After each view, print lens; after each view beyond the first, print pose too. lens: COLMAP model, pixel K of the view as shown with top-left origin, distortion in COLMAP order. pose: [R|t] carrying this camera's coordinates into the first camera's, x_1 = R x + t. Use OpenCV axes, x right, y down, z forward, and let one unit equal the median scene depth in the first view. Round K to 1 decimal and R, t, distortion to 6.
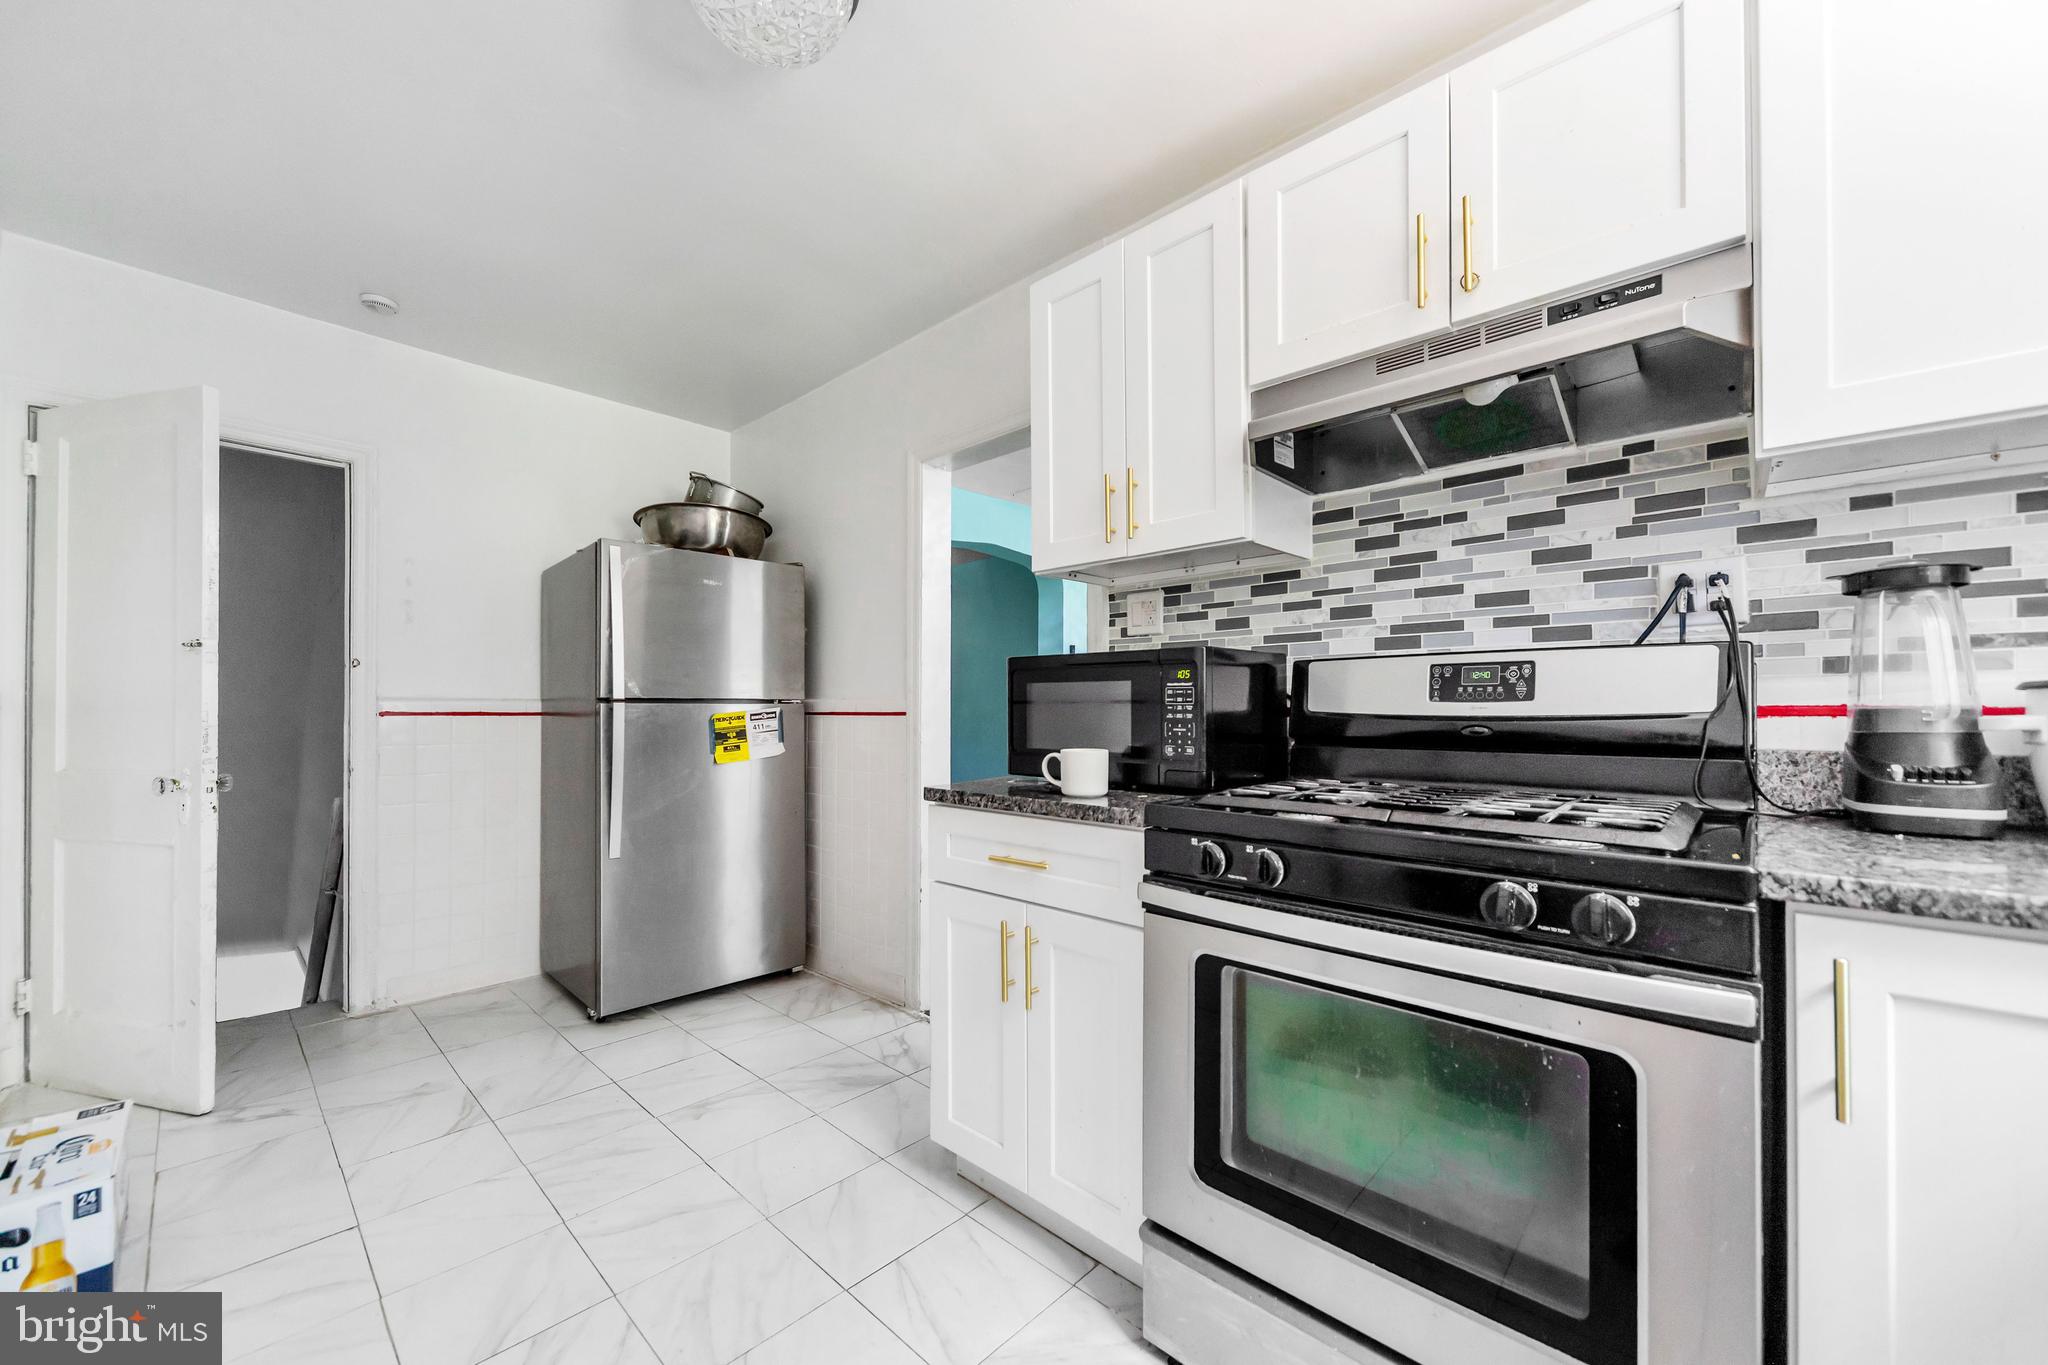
lens RADIAL K [[783.0, 0, 1029.0], [0, 783.0, 690.5], [0, 0, 1]] dist [-0.000875, 0.000048]
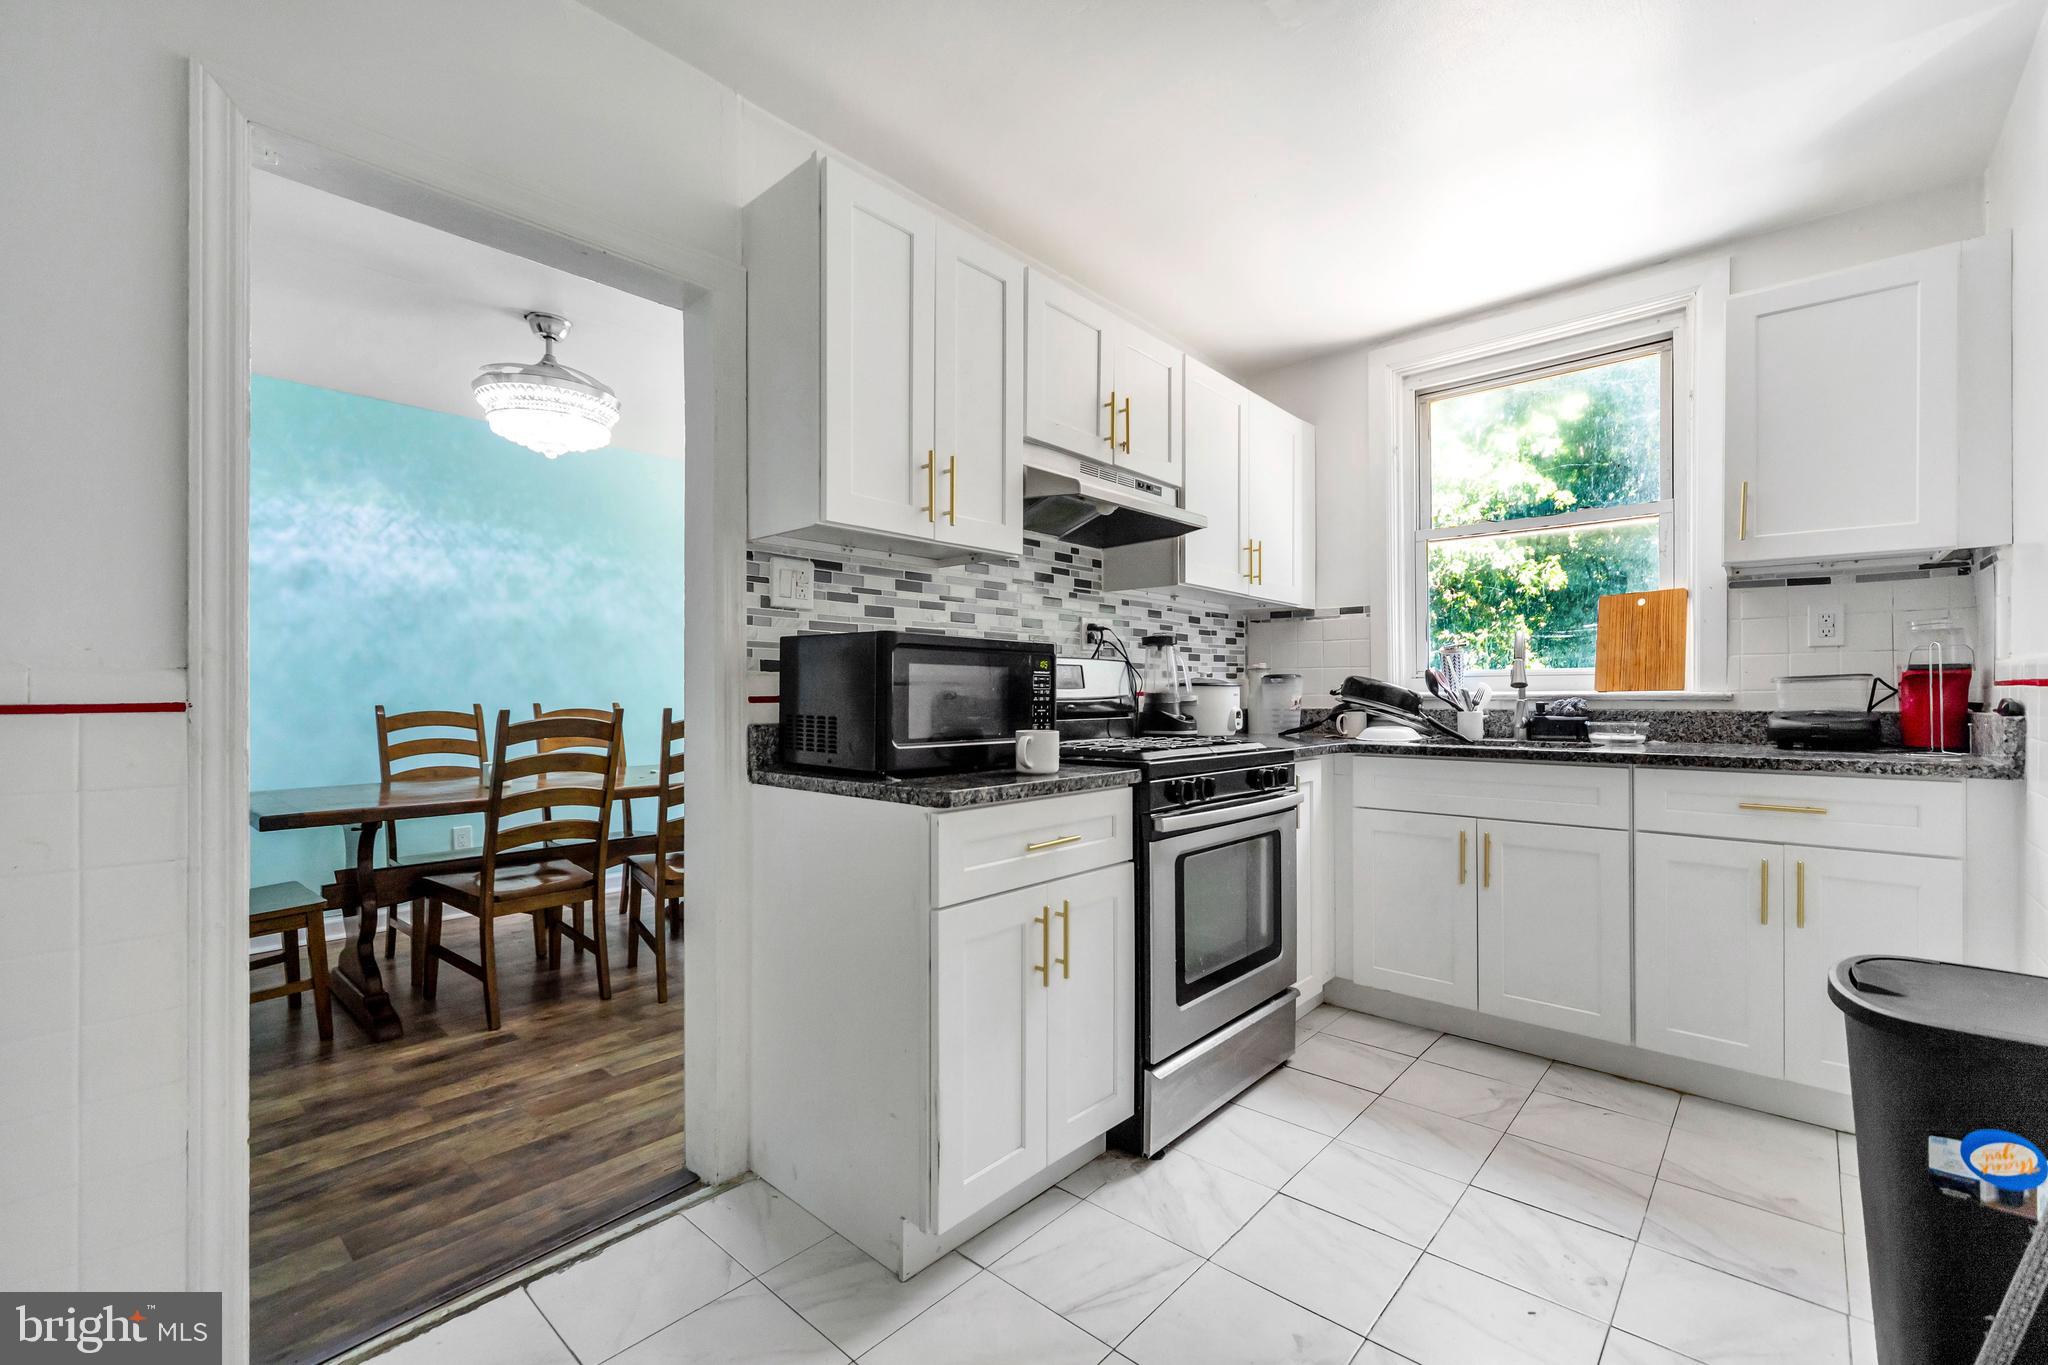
lens RADIAL K [[858.3, 0, 1028.7], [0, 858.3, 694.9], [0, 0, 1]] dist [0.003557, 0.000260]
pose [[-0.019033, 0.002176, 0.999816, -1.047515], [-0.020035, 0.999796, -0.002557, 0.027831], [-0.999618, -0.020080, -0.018985, 0.981778]]
